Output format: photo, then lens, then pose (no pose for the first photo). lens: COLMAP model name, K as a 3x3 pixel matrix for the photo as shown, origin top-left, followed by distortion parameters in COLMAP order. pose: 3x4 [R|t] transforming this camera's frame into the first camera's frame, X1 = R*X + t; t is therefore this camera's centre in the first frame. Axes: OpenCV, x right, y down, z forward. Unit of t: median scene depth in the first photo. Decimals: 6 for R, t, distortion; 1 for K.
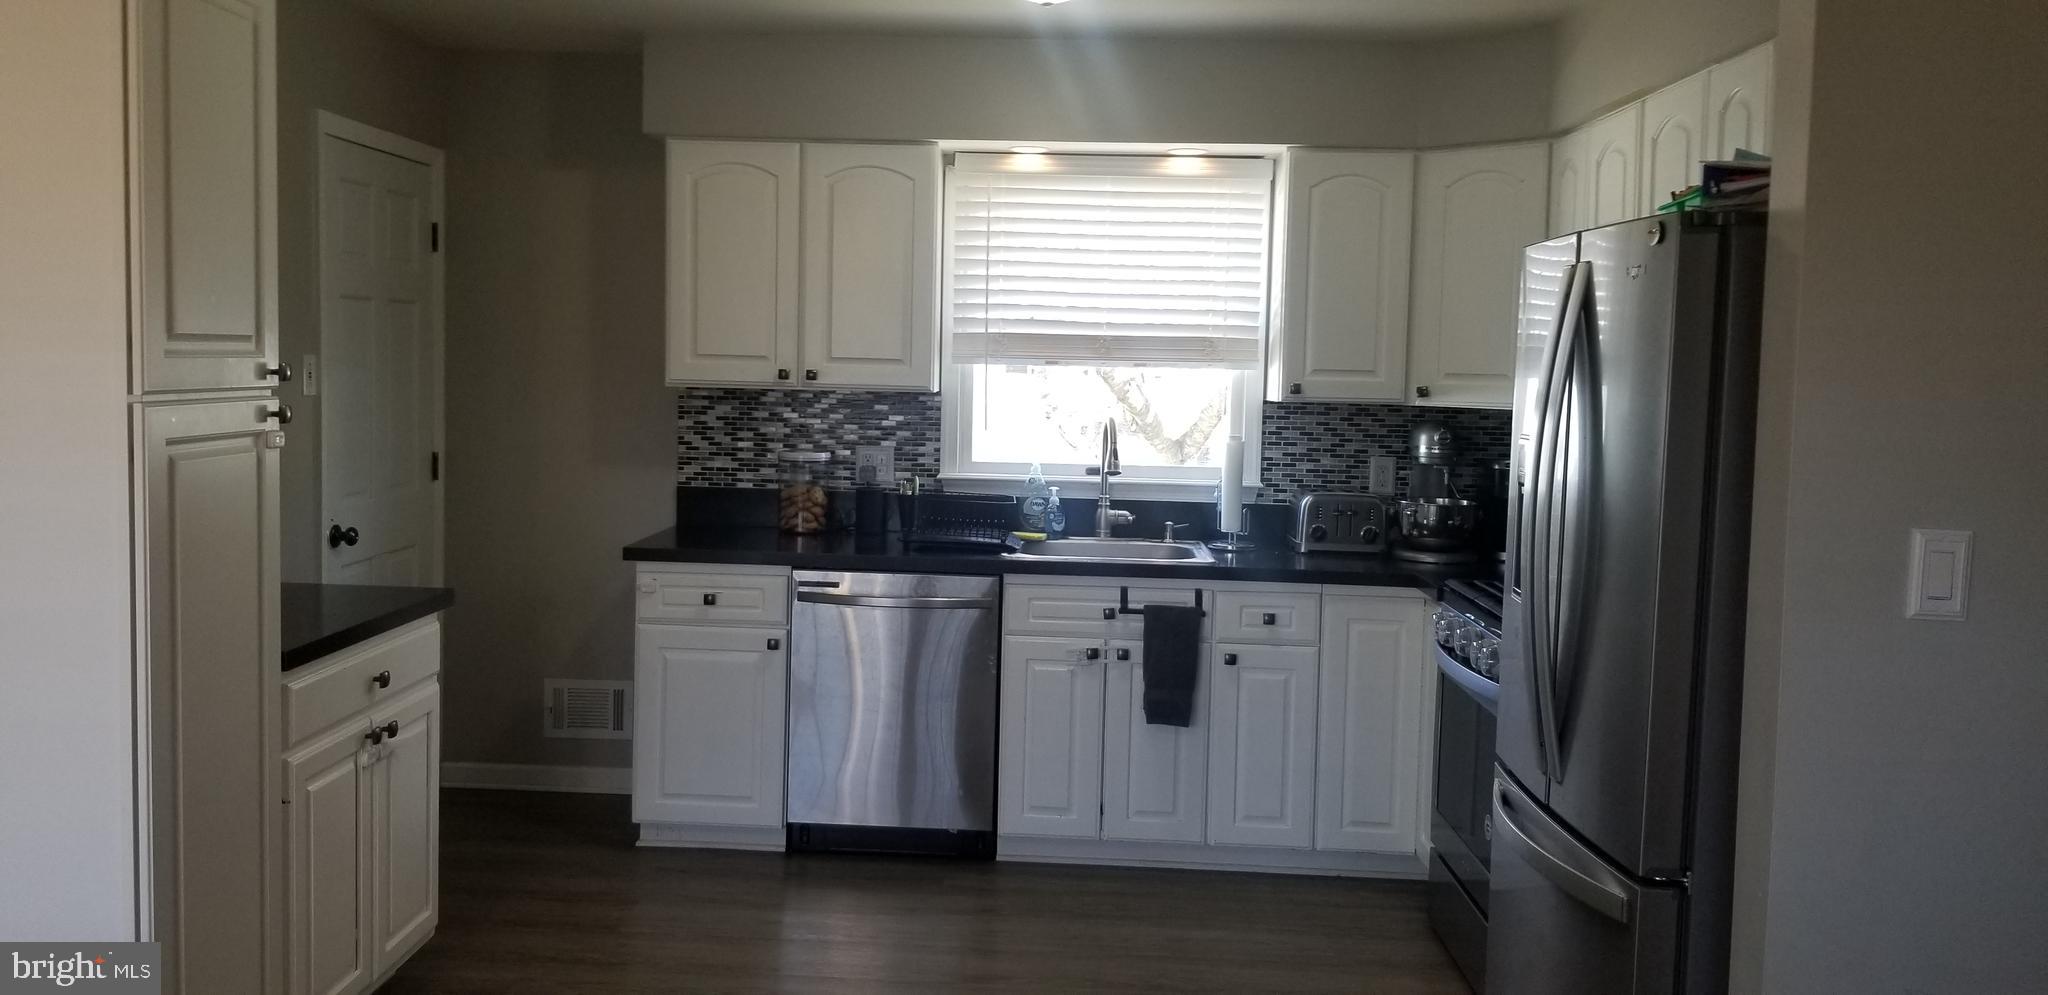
lens RADIAL K [[1635.1, 0, 960.4], [0, 1635.1, 470.4], [0, 0, 1]] dist [0.101688, -0.160134]
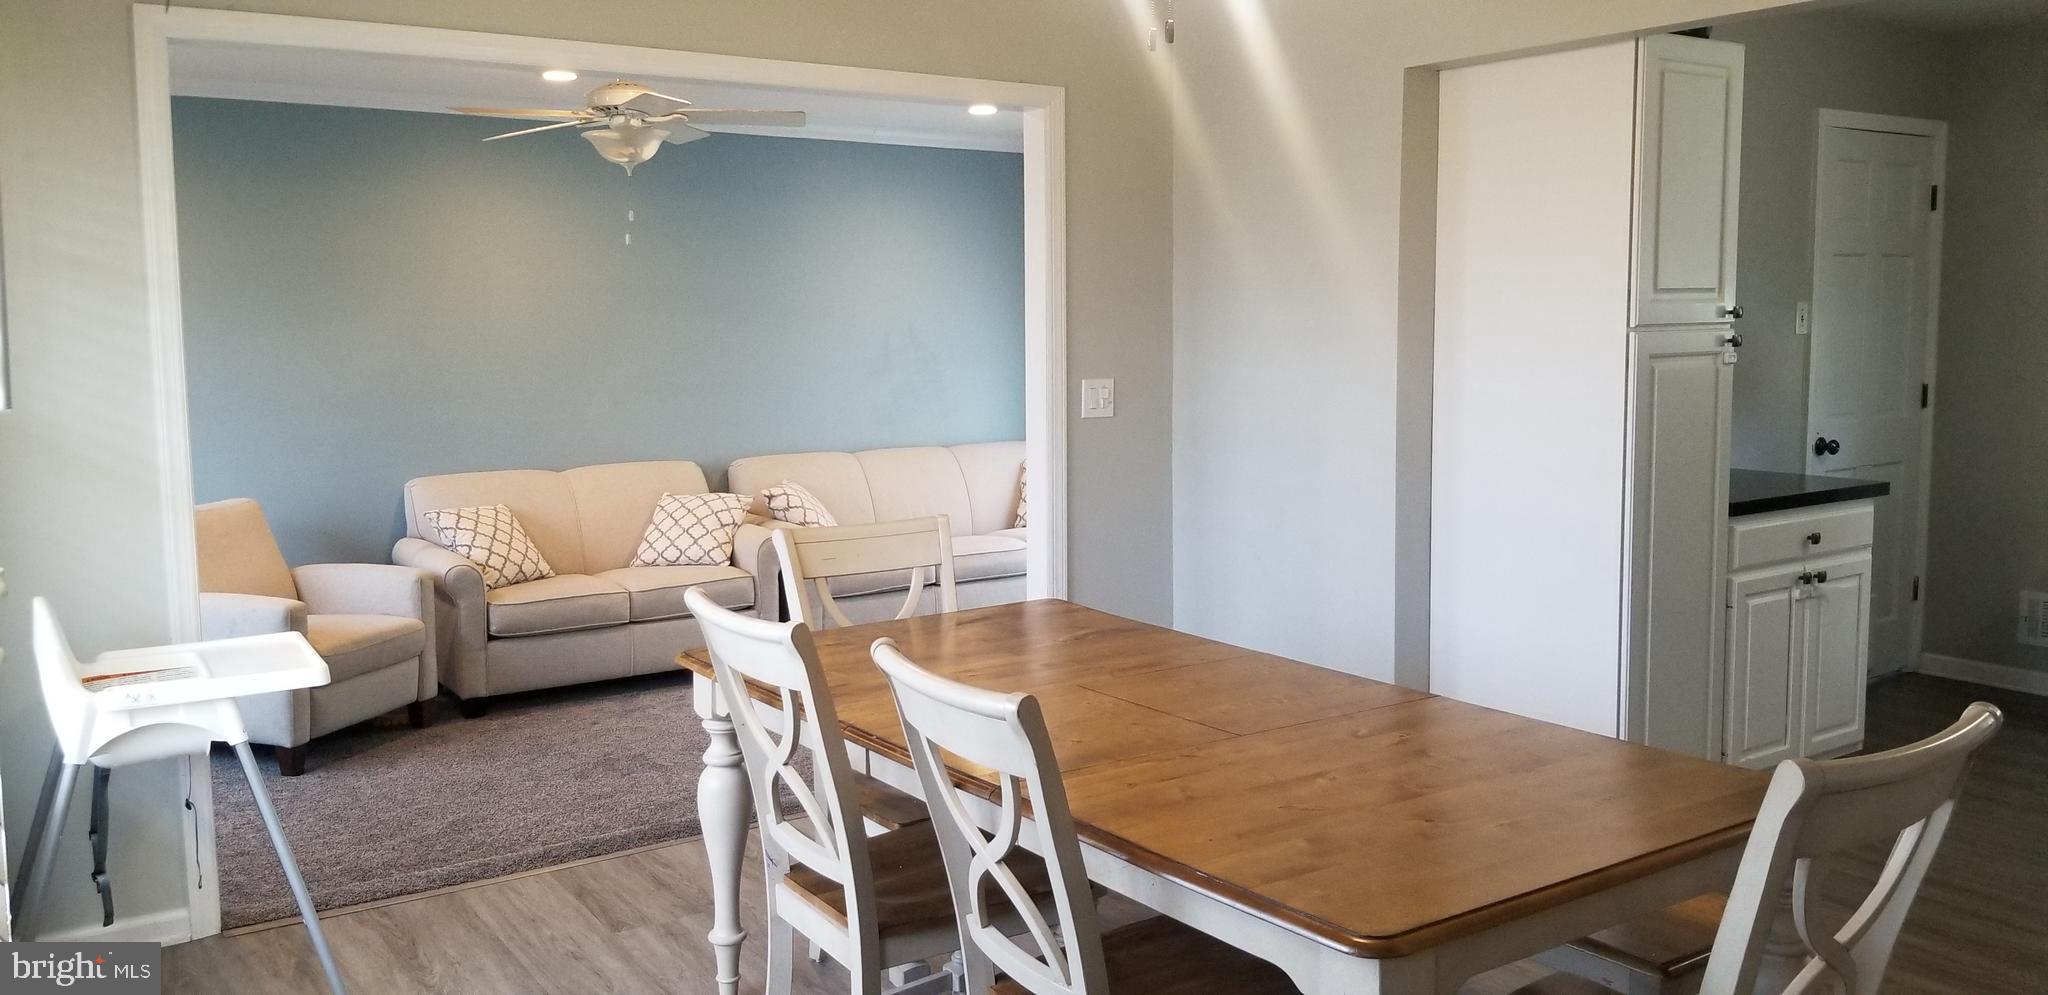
lens RADIAL K [[1635.1, 0, 960.4], [0, 1635.1, 470.4], [0, 0, 1]] dist [0.101688, -0.160134]
pose [[0.612453, 0.050559, -0.788888, 0.297460], [-0.031682, 0.998721, 0.039411, 0.039455], [0.789872, 0.000856, 0.613271, -0.395510]]
